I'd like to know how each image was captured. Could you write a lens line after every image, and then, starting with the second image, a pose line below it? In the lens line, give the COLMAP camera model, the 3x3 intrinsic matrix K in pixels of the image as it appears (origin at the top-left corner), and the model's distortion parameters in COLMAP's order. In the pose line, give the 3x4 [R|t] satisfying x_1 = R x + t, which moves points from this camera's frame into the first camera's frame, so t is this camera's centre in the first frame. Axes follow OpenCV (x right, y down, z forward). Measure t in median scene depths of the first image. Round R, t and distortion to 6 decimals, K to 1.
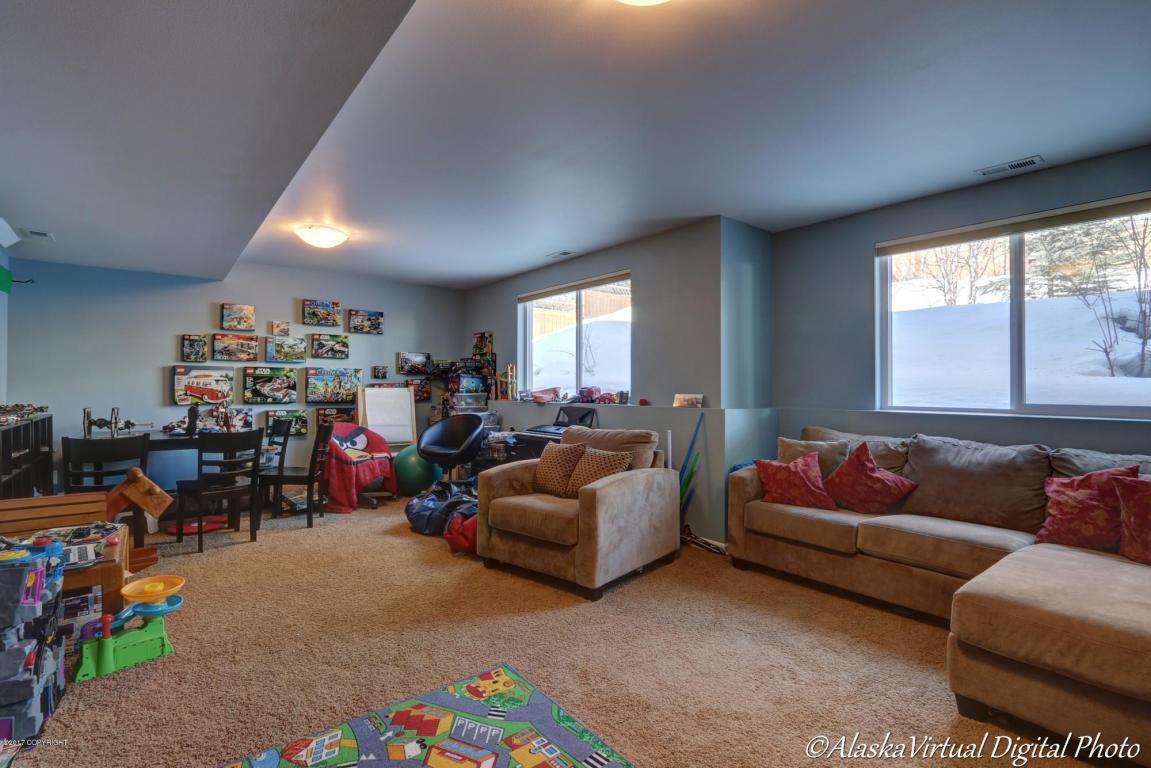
lens RADIAL K [[538.0, 0, 570.0], [0, 538.0, 385.7], [0, 0, 1]] dist [-0.019036, 0.000858]
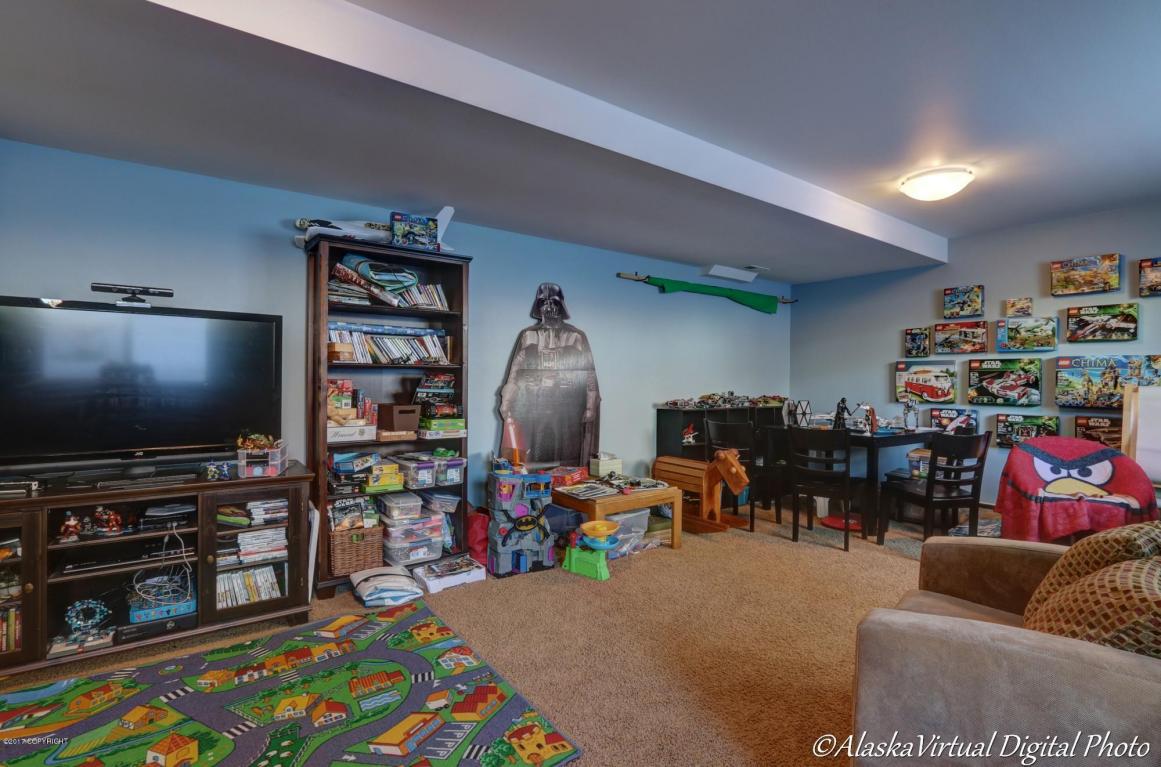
lens RADIAL K [[542.8, 0, 580.5], [0, 542.8, 383.5], [0, 0, 1]] dist [-0.013083, -0.000287]
pose [[-0.038551, 0.004091, -0.999248, 0.259145], [-0.004367, 0.999981, 0.004262, 0.000802], [0.999247, 0.004528, -0.038533, 0.421062]]
